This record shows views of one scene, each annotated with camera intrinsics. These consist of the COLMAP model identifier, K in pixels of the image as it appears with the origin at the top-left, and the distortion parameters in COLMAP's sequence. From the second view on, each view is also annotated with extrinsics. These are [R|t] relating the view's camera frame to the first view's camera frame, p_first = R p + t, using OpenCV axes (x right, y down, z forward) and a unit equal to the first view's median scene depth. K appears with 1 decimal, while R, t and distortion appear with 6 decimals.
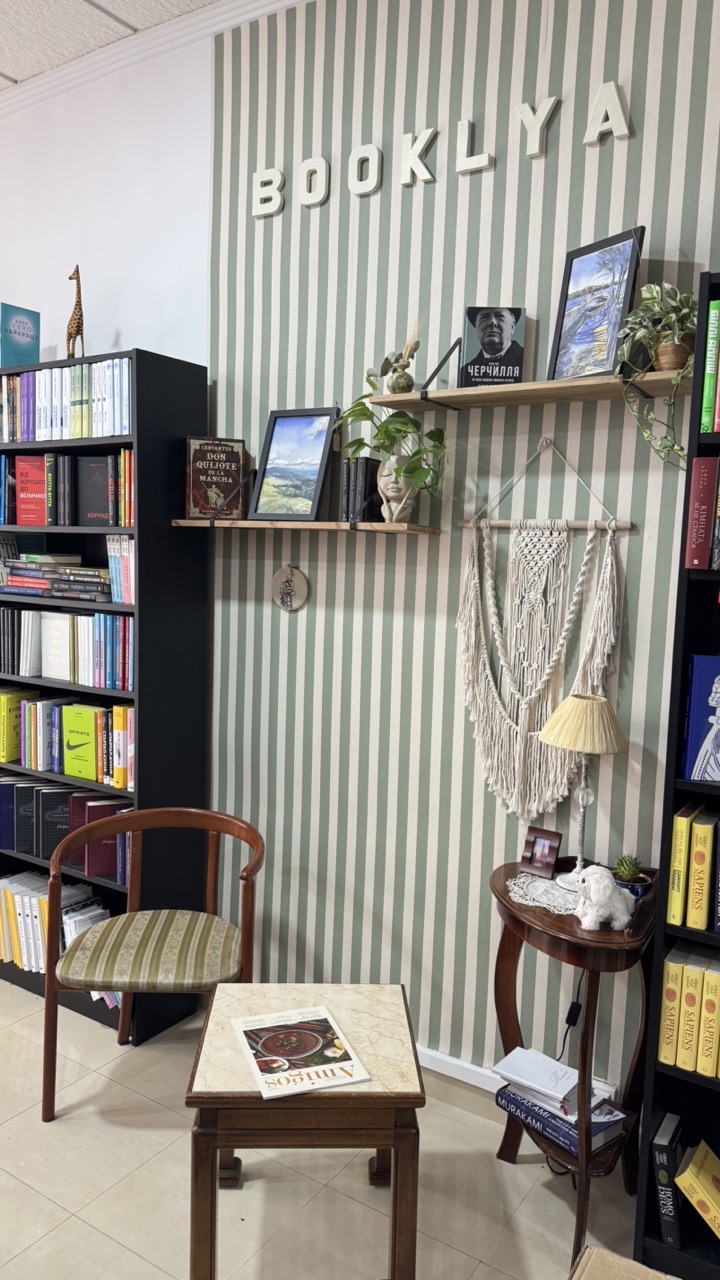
lens RADIAL K [[888.8, 0, 360.0], [0, 888.8, 640.0], [0, 0, 1]] dist [0.122587, -0.187323]
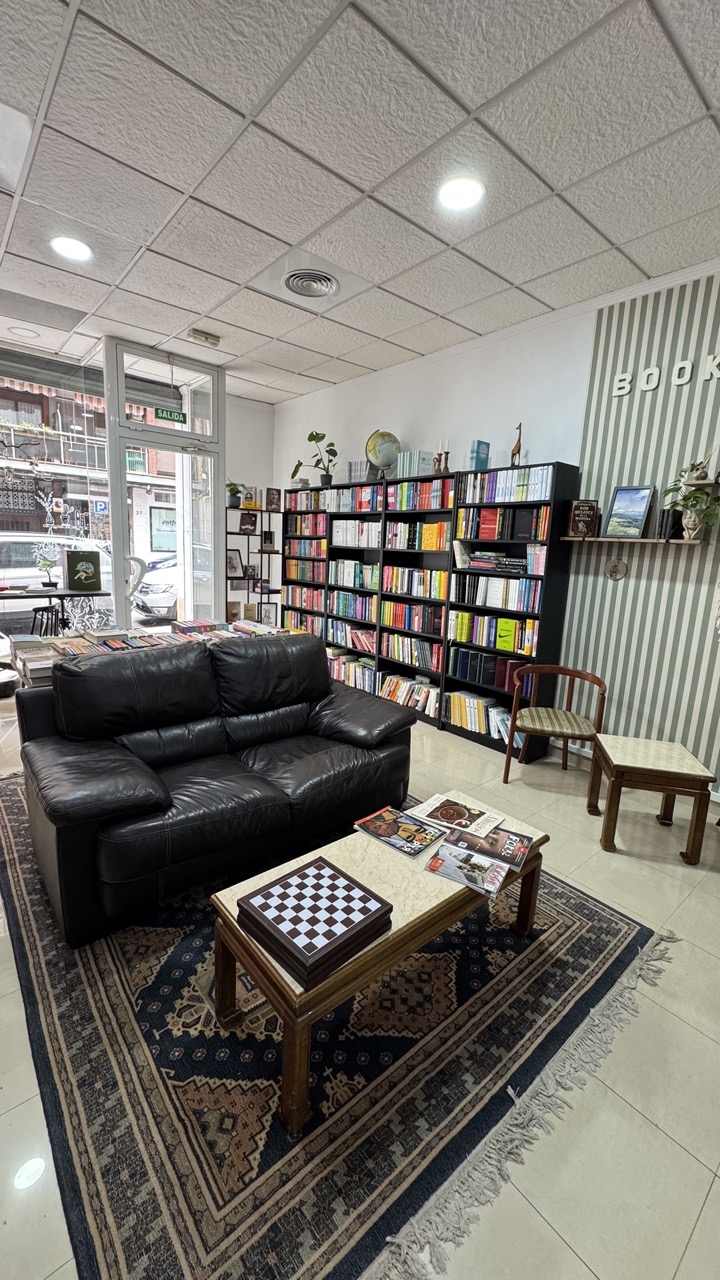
lens RADIAL K [[509.0, 0, 359.1], [0, 509.0, 636.3], [0, 0, 1]] dist [0.001360, -0.000055]
pose [[0.955426, 0.063136, -0.288399, -0.309730], [-0.042536, 0.996112, 0.077152, 0.034988], [0.292149, -0.061446, 0.954397, -0.372780]]
